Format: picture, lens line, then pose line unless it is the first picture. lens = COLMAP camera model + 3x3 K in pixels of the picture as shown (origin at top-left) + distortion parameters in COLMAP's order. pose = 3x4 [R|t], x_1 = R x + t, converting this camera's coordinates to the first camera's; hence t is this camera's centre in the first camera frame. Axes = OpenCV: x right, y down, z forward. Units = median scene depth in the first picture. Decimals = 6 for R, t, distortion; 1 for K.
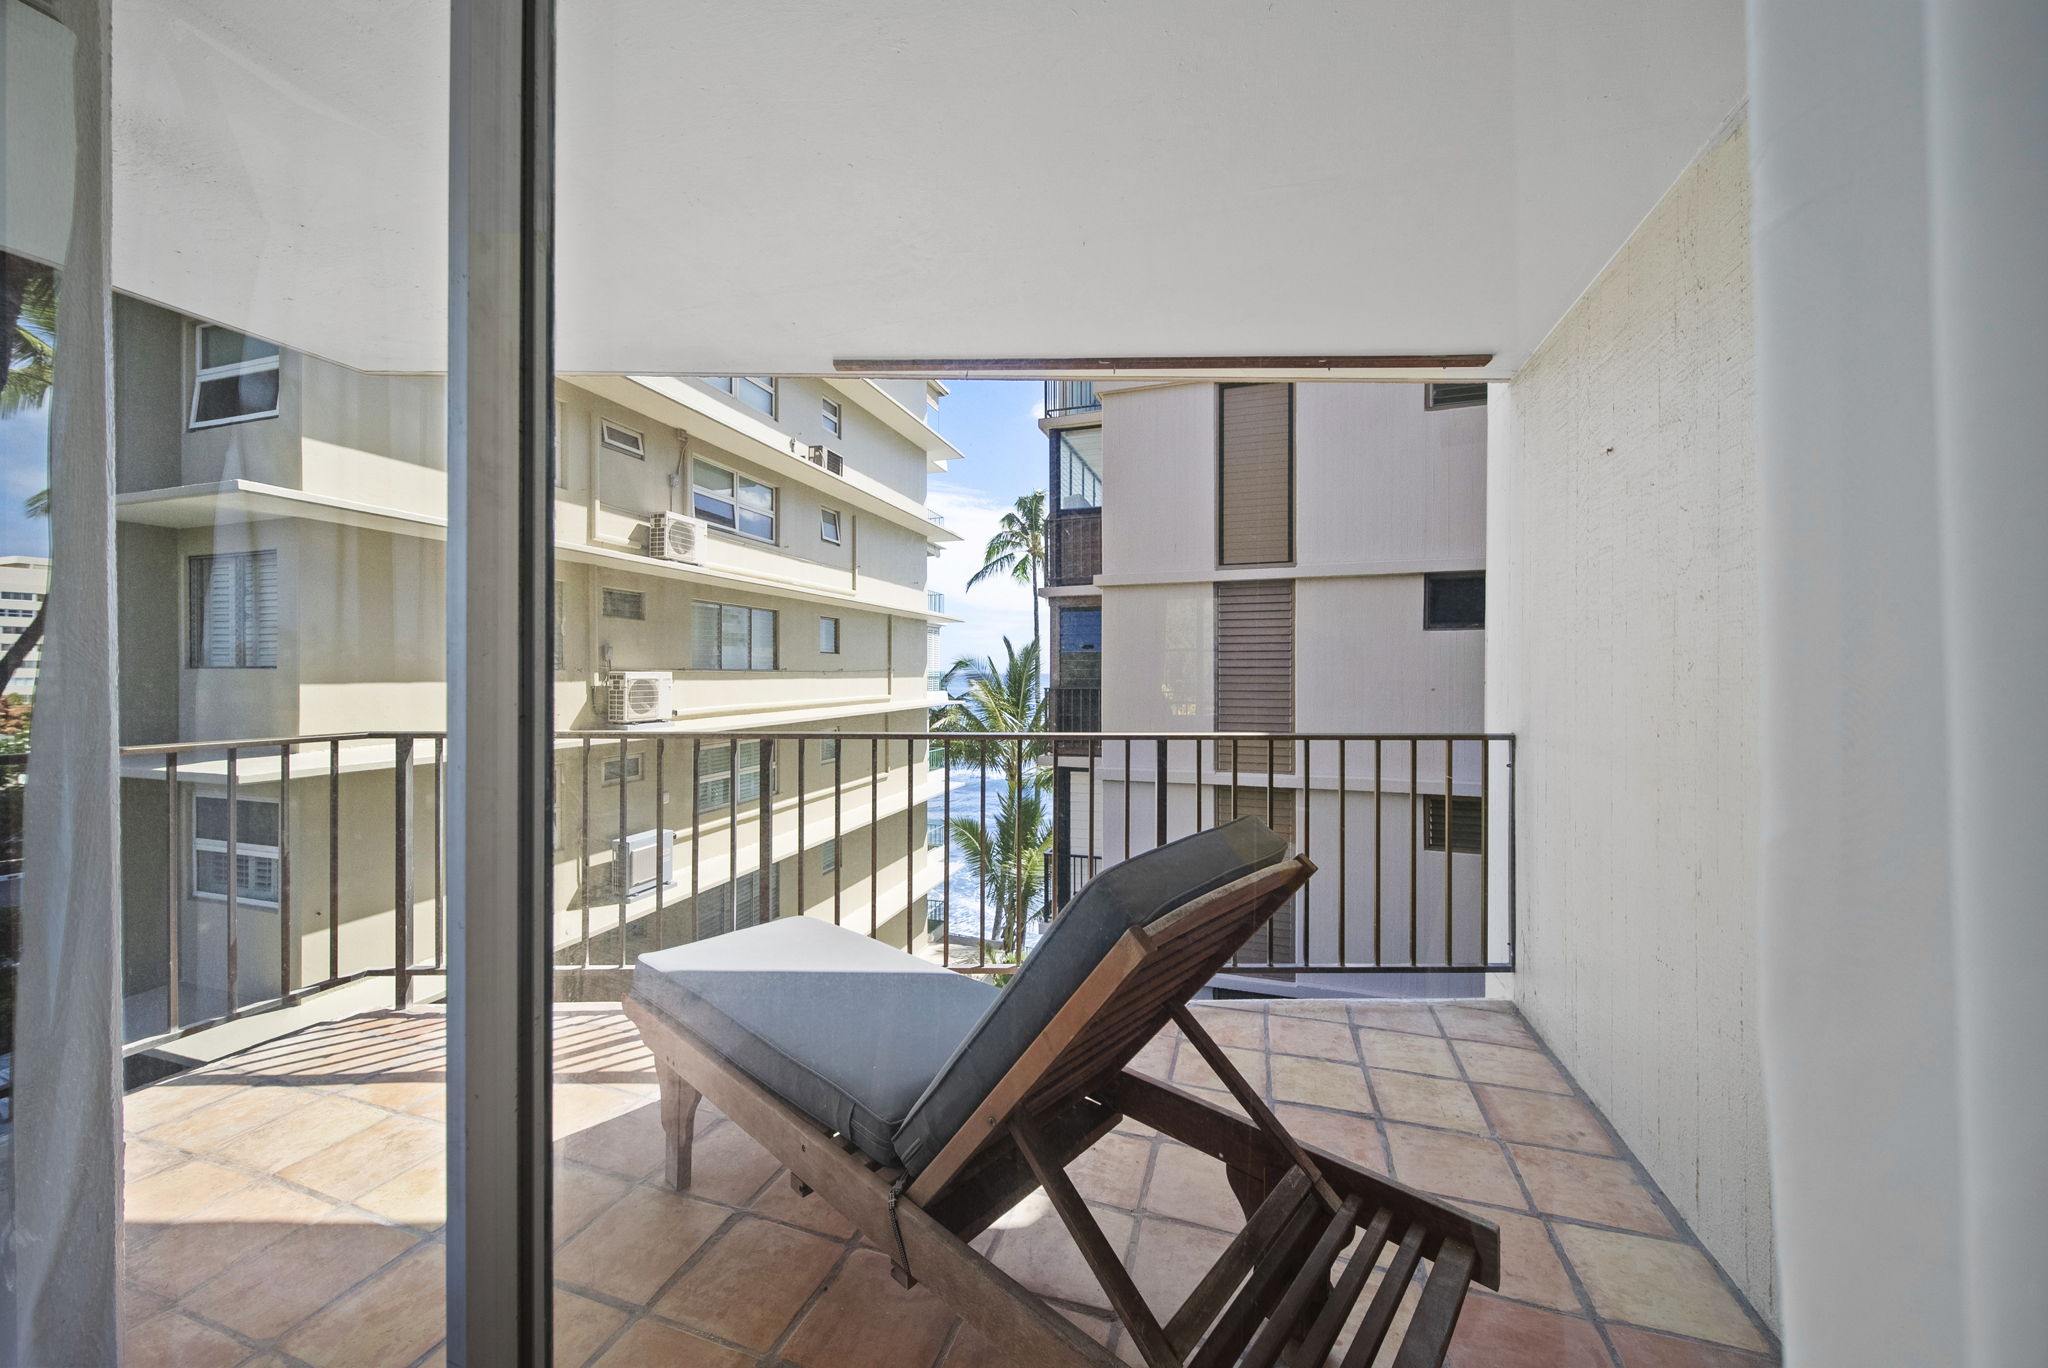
lens RADIAL K [[733.3, 0, 1021.8], [0, 733.3, 675.9], [0, 0, 1]] dist [0.000362, -0.000526]
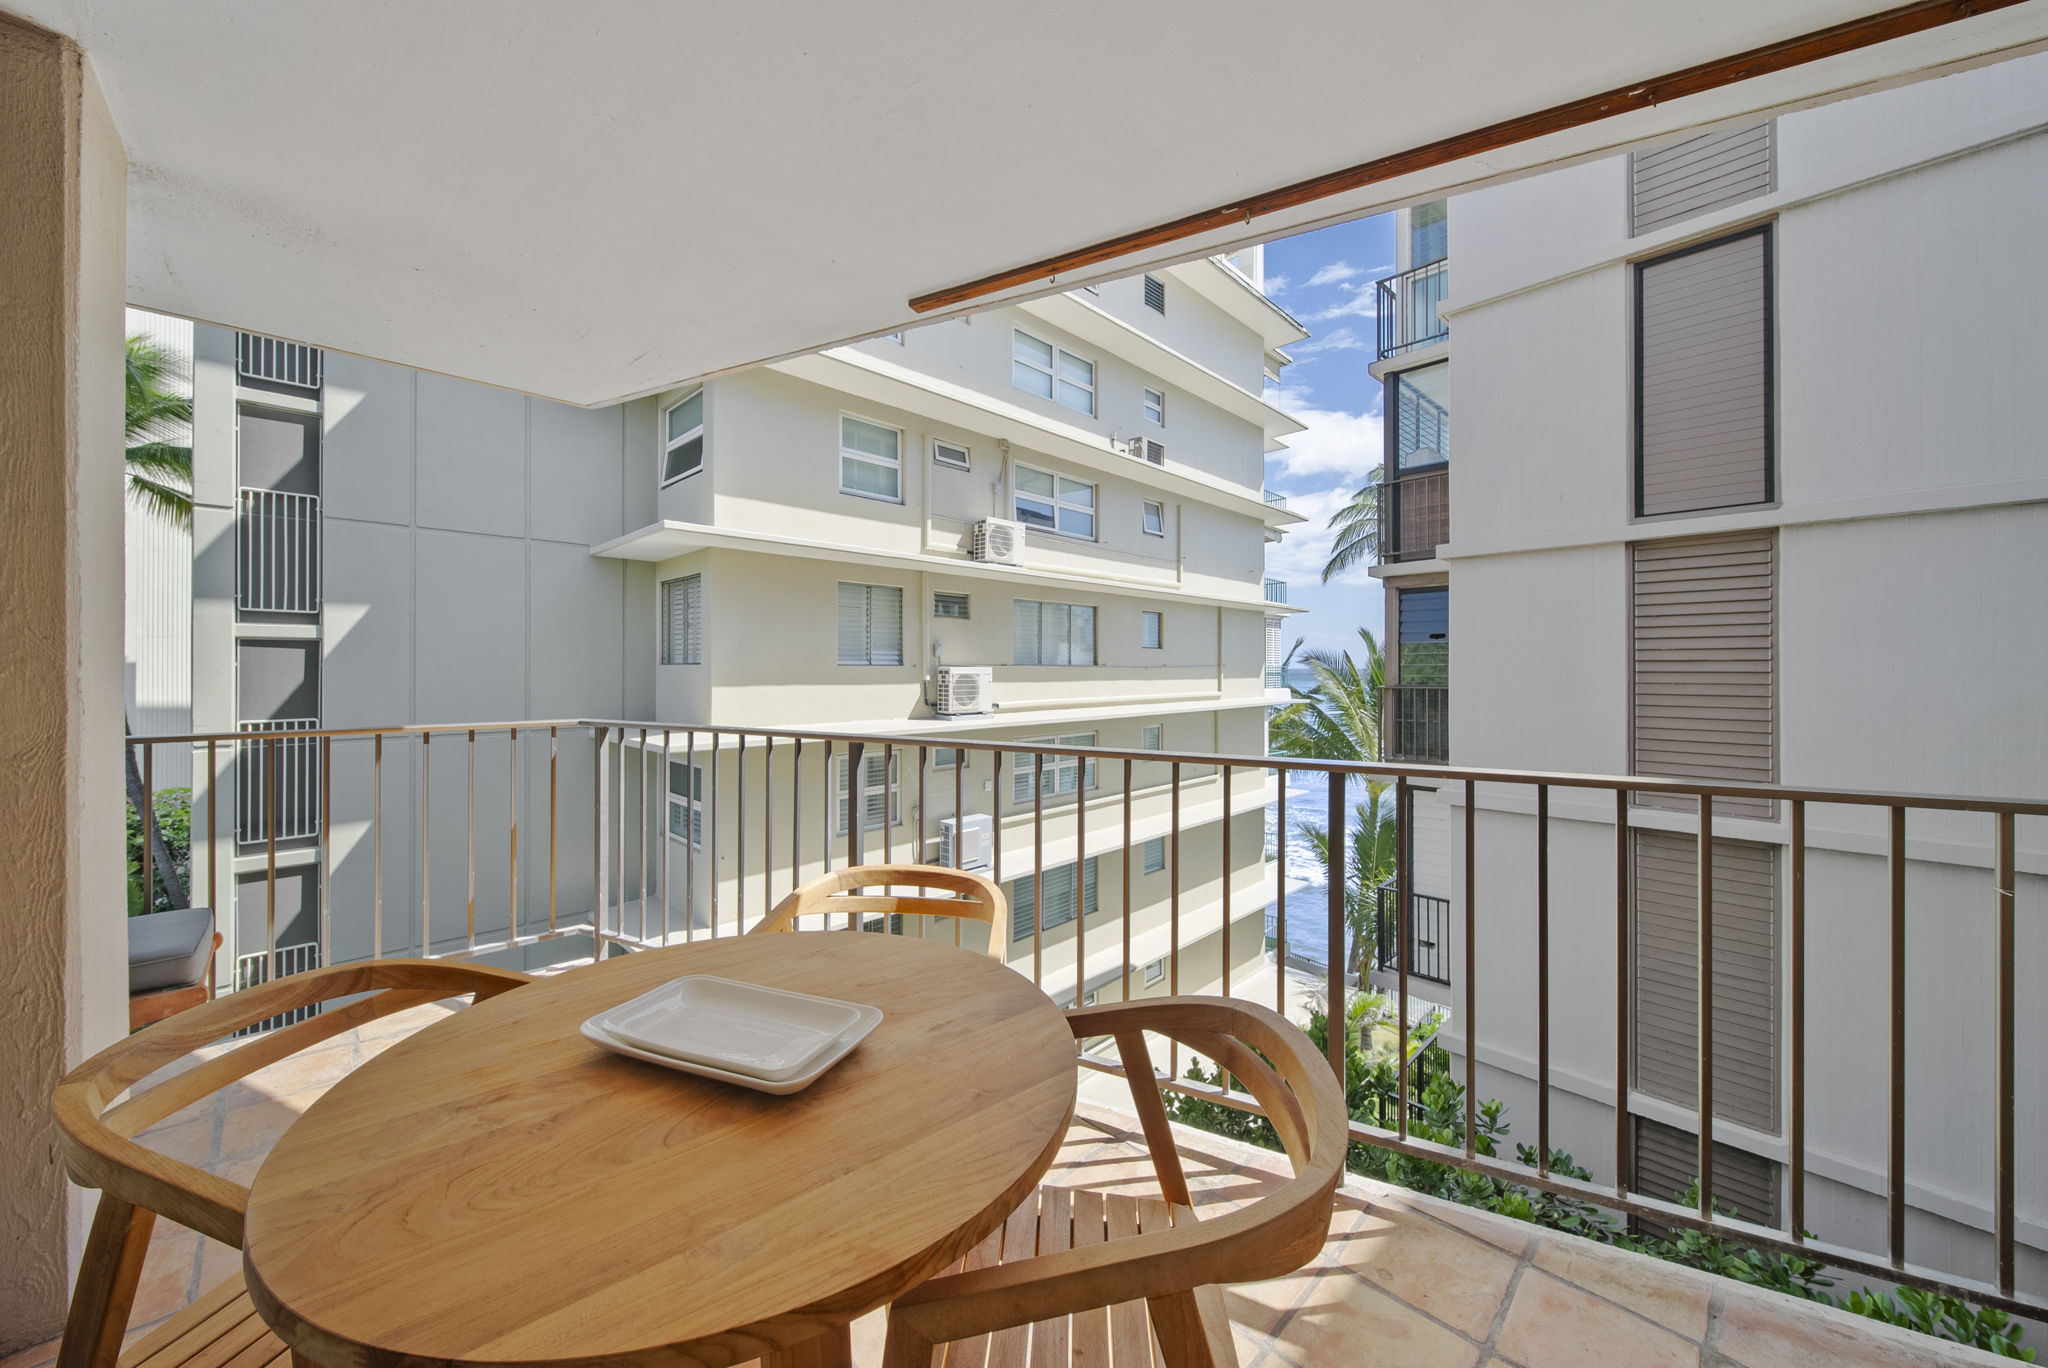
lens RADIAL K [[733.3, 0, 1025.6], [0, 733.3, 665.0], [0, 0, 1]] dist [0.000362, -0.000526]
pose [[0.887080, -0.001538, -0.461614, 0.055937], [-0.002057, 0.999971, -0.007285, -0.001239], [0.461612, 0.007412, 0.887051, 0.076281]]
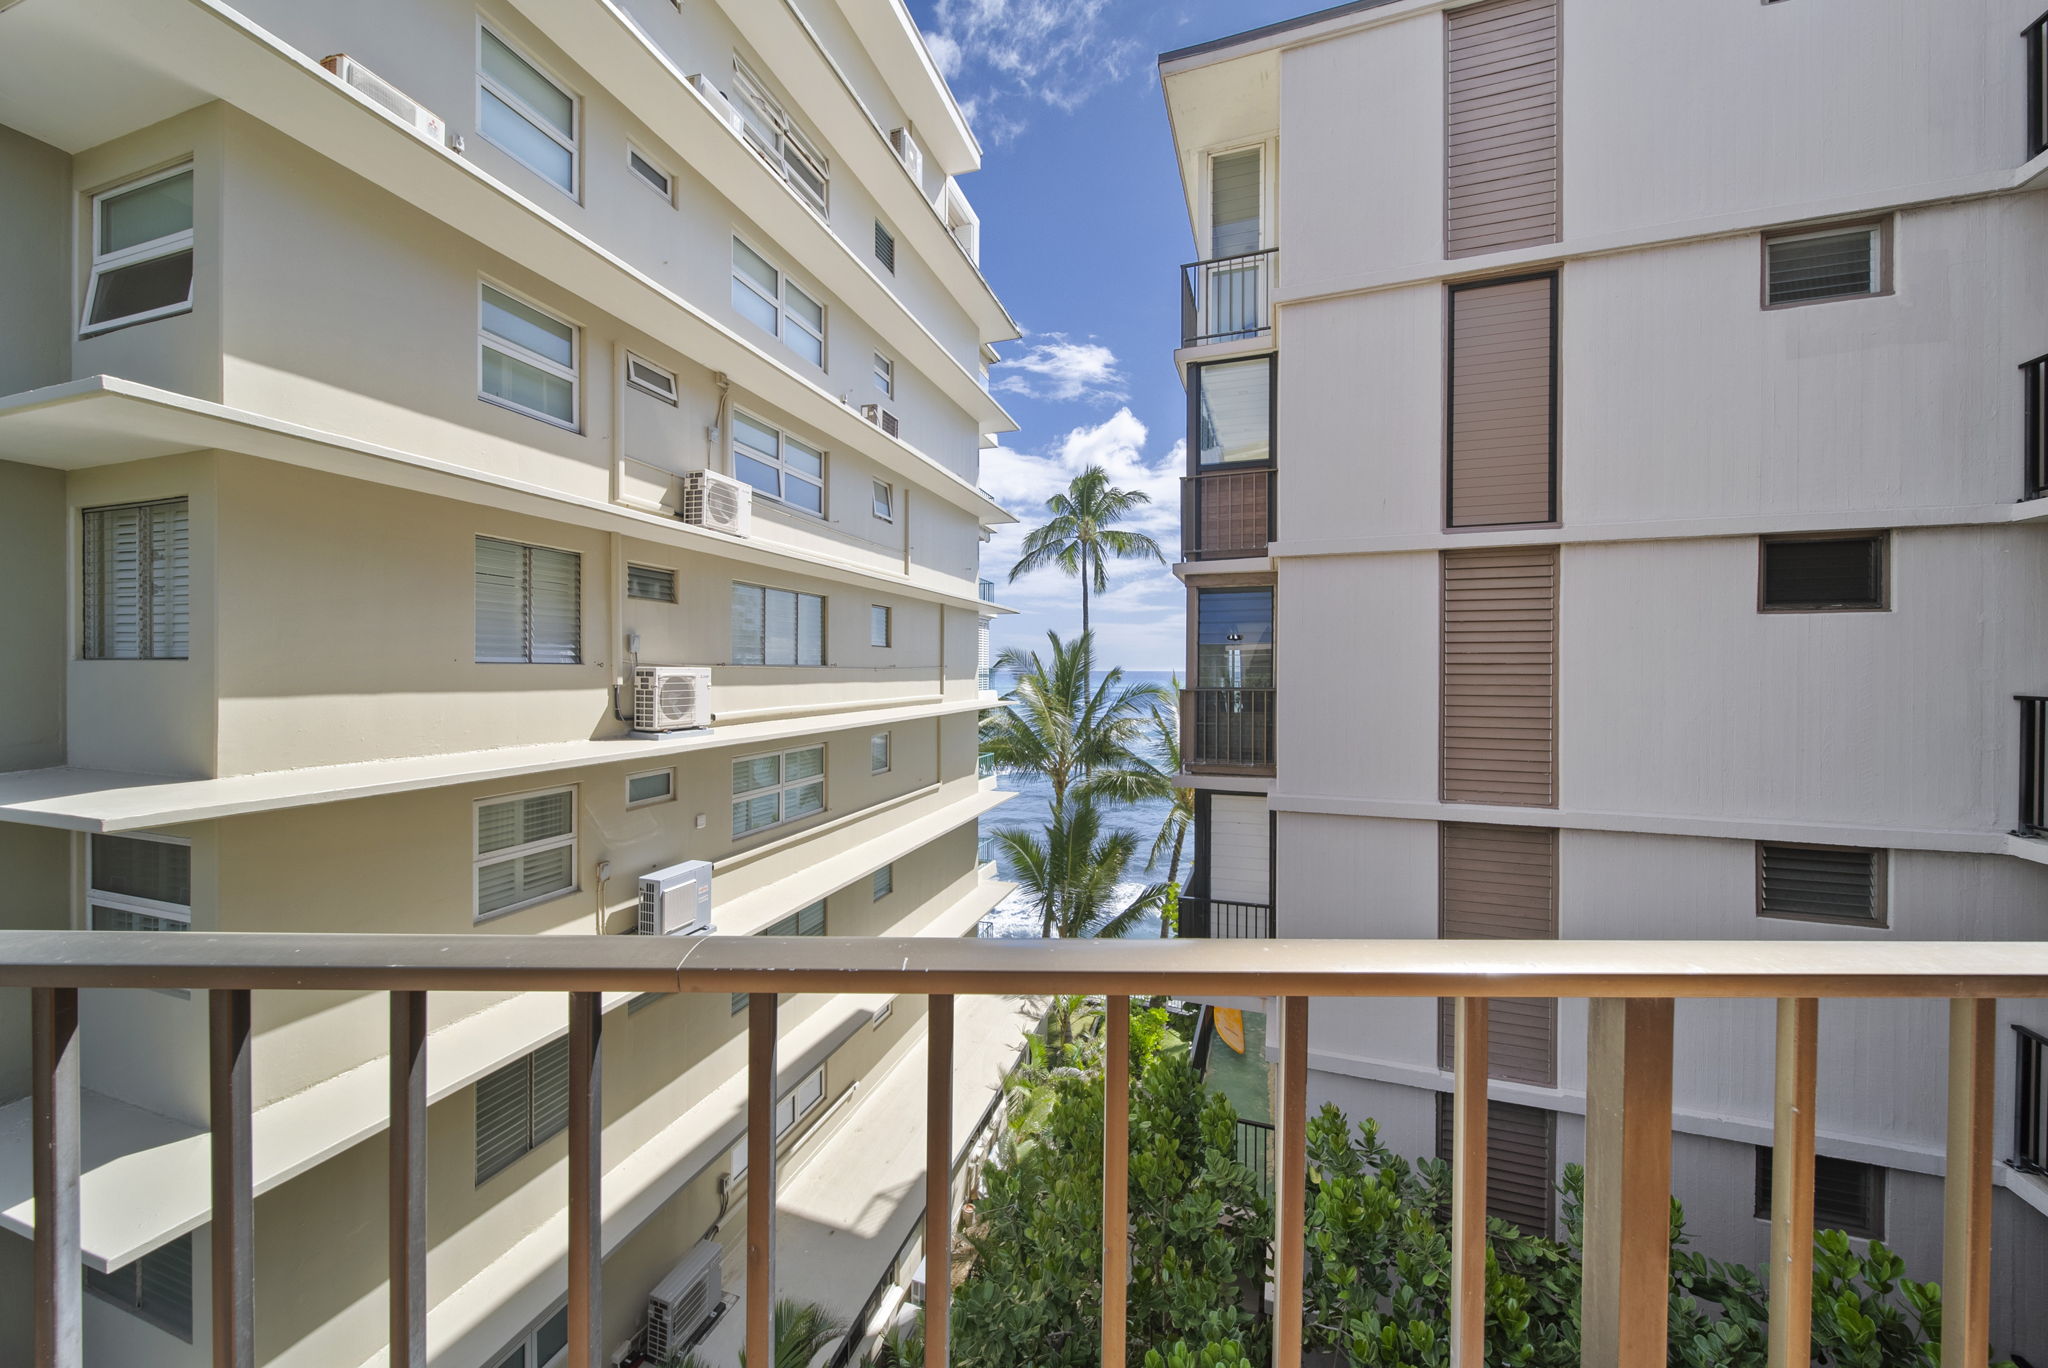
lens RADIAL K [[733.3, 0, 1014.8], [0, 733.3, 673.8], [0, 0, 1]] dist [0.000362, -0.000526]
pose [[0.999819, 0.004033, -0.018579, -0.121504], [-0.004017, 0.999991, 0.000934, -0.000554], [0.018582, -0.000859, 0.999827, 0.188049]]
